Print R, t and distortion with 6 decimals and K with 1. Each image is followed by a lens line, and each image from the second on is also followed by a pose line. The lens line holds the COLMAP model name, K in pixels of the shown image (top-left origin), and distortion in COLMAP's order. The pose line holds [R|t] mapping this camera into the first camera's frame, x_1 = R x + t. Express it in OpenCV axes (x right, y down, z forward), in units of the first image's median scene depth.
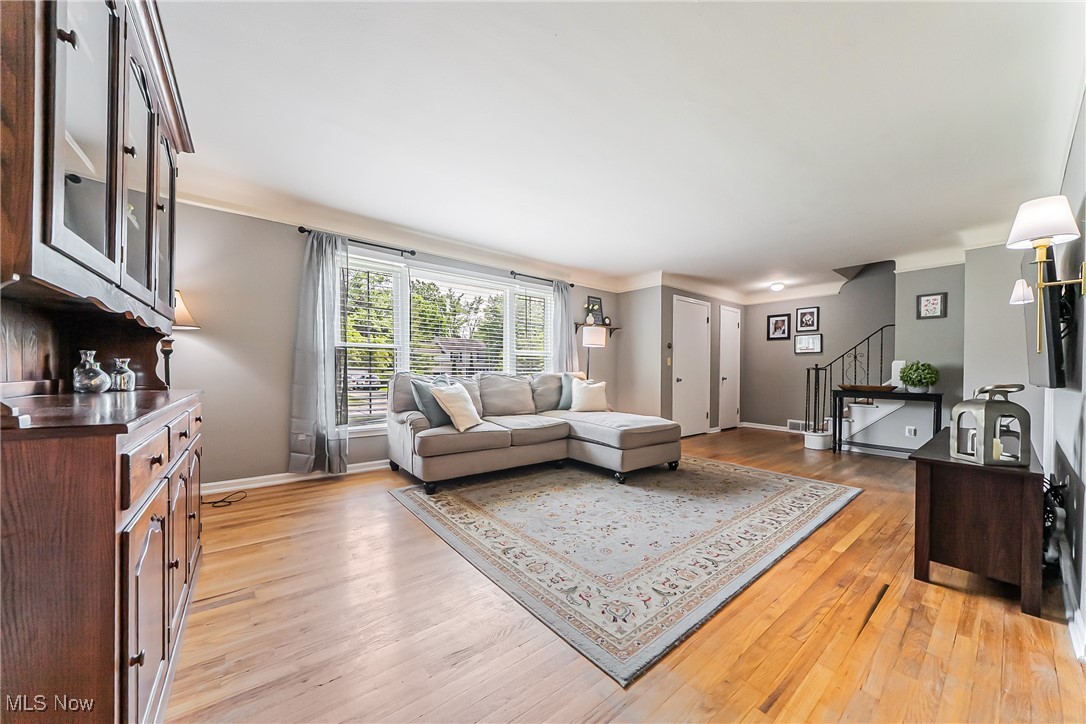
lens RADIAL K [[373.2, 0, 540.5], [0, 373.2, 367.8], [0, 0, 1]] dist [-0.000561, -0.000087]
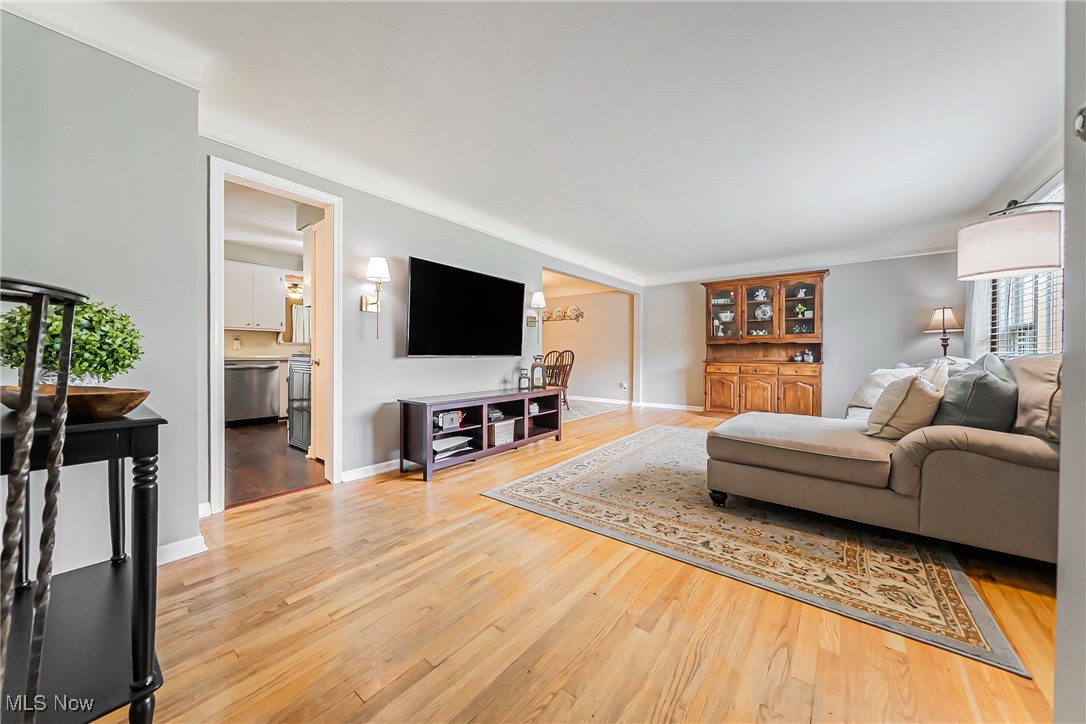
lens RADIAL K [[373.2, 0, 546.6], [0, 373.2, 357.7], [0, 0, 1]] dist [-0.000561, -0.000087]
pose [[-0.971840, -0.018429, -0.234922, 0.987537], [-0.020362, 0.999776, 0.005806, 0.030984], [0.234762, 0.010426, -0.971997, 1.930154]]
